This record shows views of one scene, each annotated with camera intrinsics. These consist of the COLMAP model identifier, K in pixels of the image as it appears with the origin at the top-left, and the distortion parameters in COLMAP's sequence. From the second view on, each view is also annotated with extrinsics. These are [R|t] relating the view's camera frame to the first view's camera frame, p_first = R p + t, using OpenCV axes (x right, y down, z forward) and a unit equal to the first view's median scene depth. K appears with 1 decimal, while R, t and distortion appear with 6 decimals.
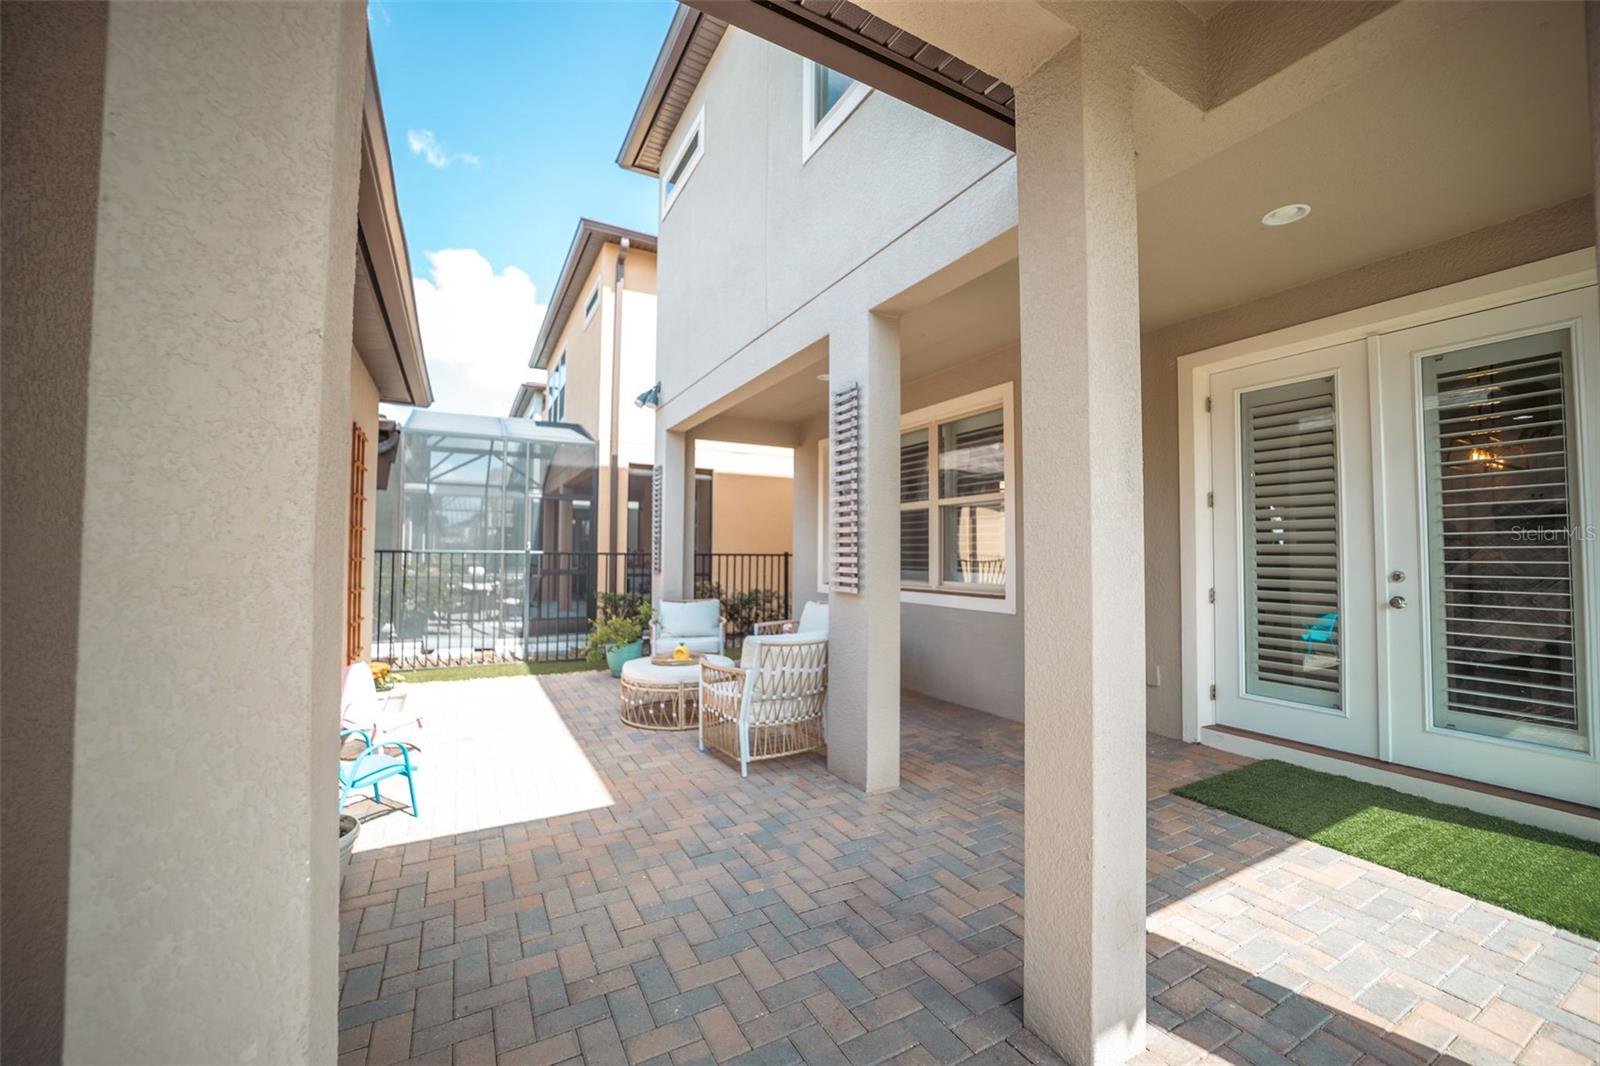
lens RADIAL K [[619.3, 0, 800.5], [0, 619.3, 536.9], [0, 0, 1]] dist [-0.001010, 0.001180]
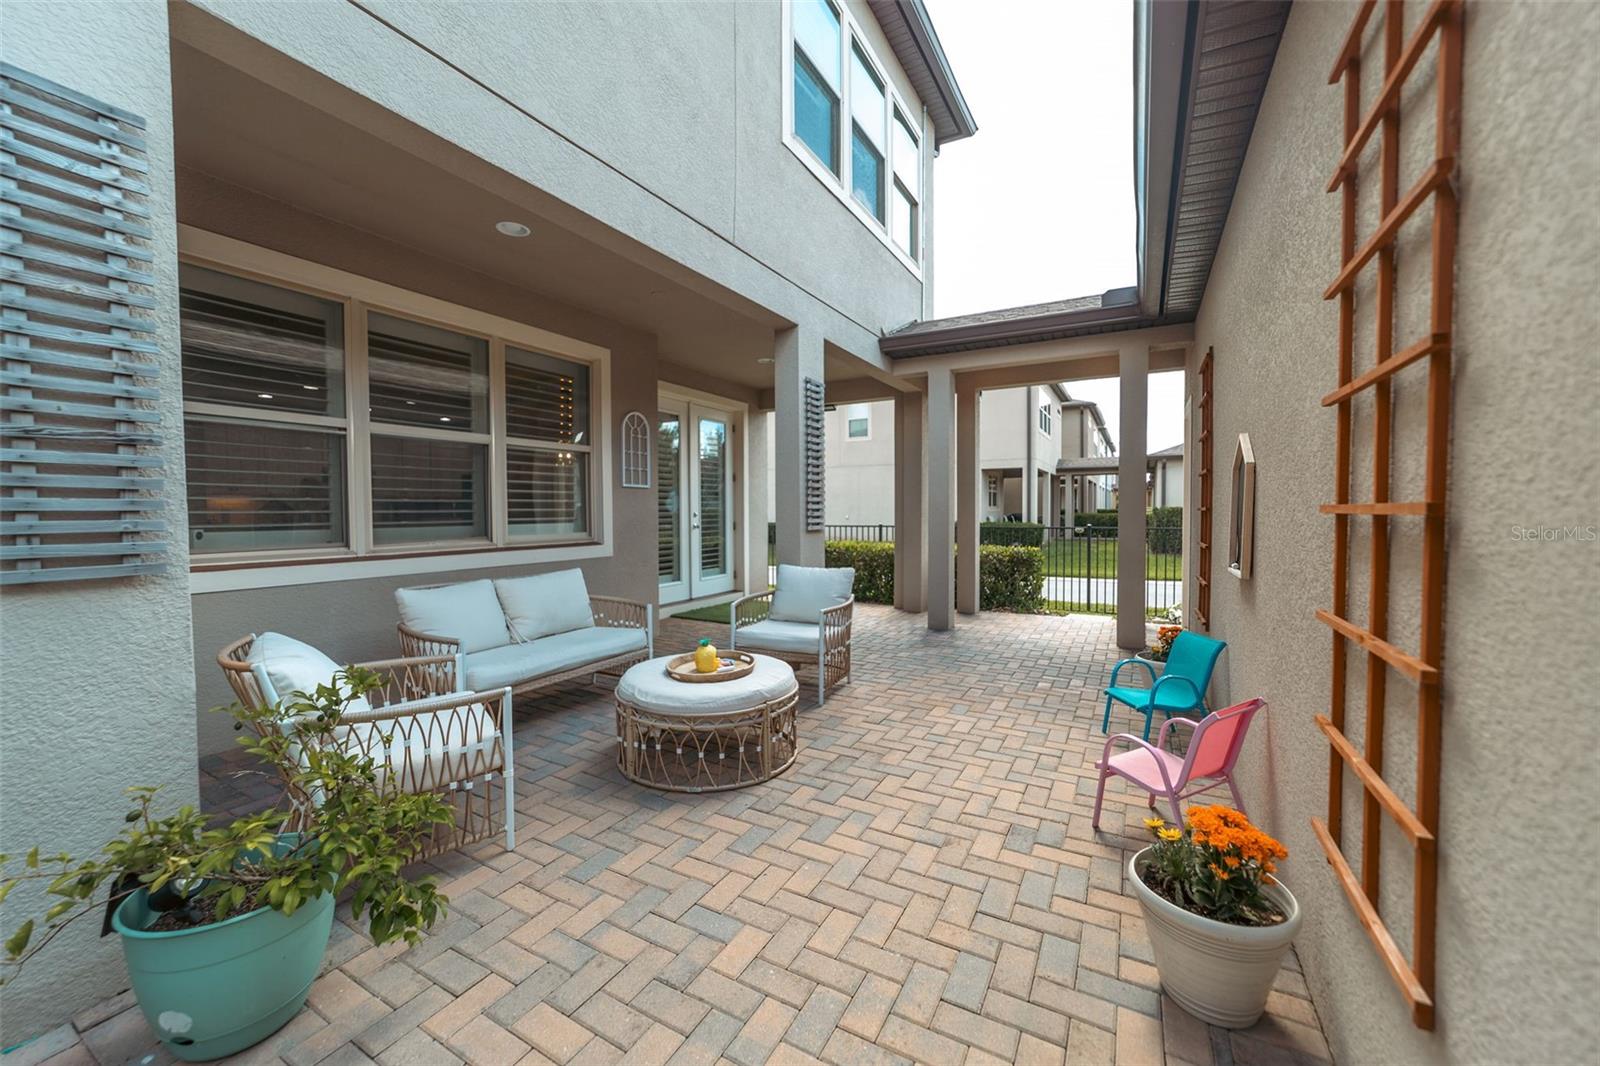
lens RADIAL K [[619.3, 0, 803.1], [0, 619.3, 527.2], [0, 0, 1]] dist [-0.001010, 0.001180]
pose [[-0.524999, -0.035259, 0.850372, -1.056541], [-0.036565, 0.999153, 0.018854, 0.044205], [-0.850317, -0.021196, -0.525844, 1.673828]]
